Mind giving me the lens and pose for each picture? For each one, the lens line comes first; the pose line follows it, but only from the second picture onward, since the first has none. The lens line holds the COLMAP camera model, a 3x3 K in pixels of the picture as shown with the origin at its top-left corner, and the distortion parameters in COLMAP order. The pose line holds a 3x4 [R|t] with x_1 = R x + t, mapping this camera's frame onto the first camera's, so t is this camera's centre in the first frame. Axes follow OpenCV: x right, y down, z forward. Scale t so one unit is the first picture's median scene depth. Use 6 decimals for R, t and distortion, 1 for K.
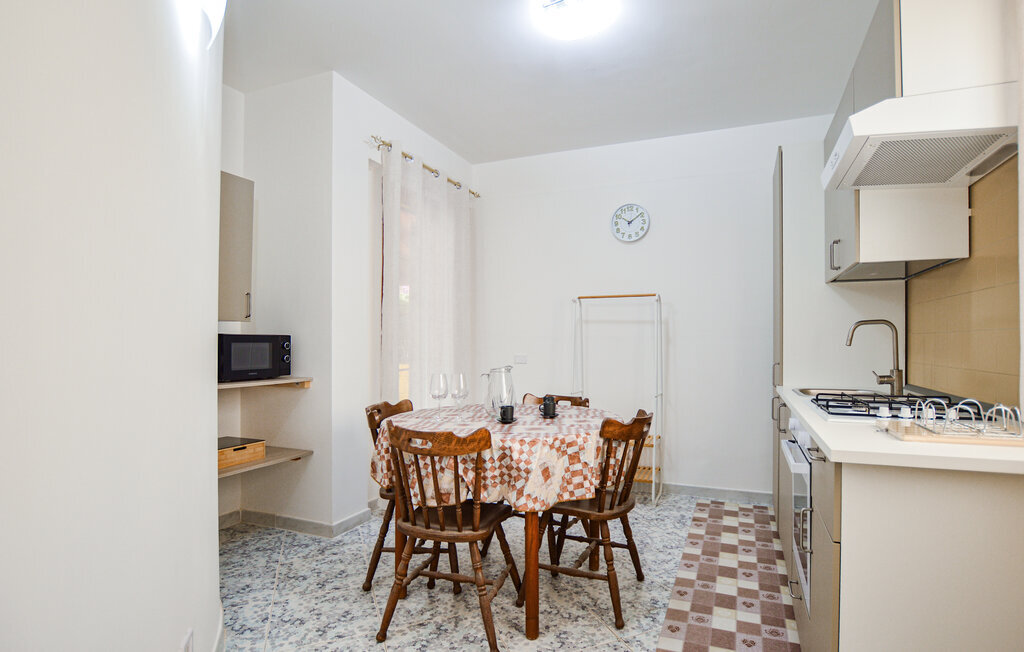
lens RADIAL K [[496.1, 0, 512.9], [0, 496.1, 340.7], [0, 0, 1]] dist [-0.029128, -0.000254]
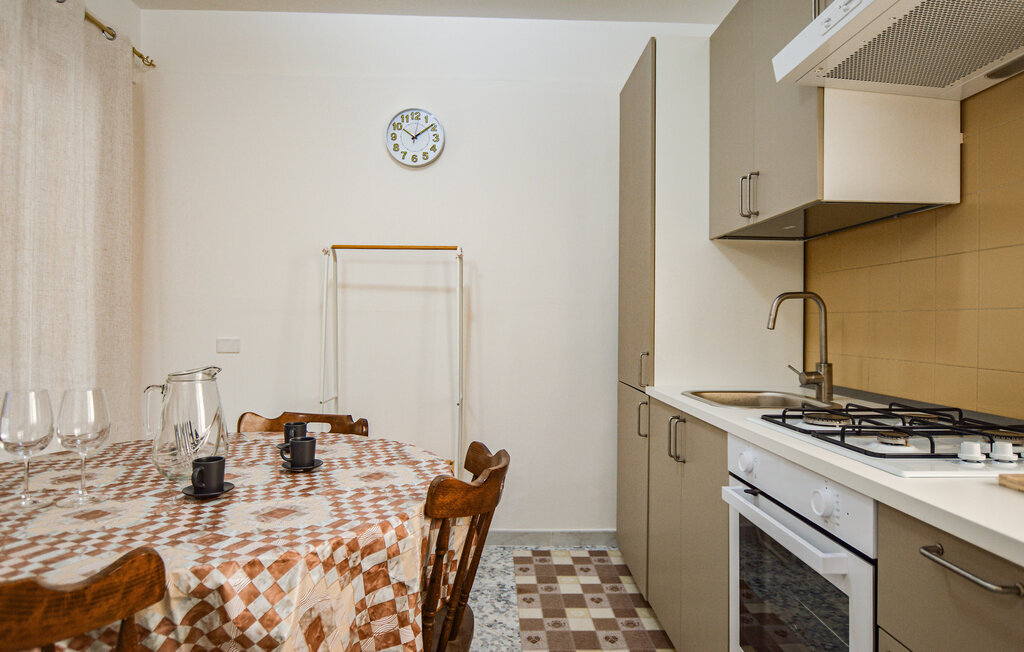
lens RADIAL K [[616.1, 0, 510.4], [0, 616.1, 321.5], [0, 0, 1]] dist [-0.010426, 0.000031]
pose [[0.897275, 0.010582, 0.441345, -0.013236], [-0.013401, 0.999905, 0.003271, 0.001736], [-0.441269, -0.008849, 0.897331, 0.385688]]
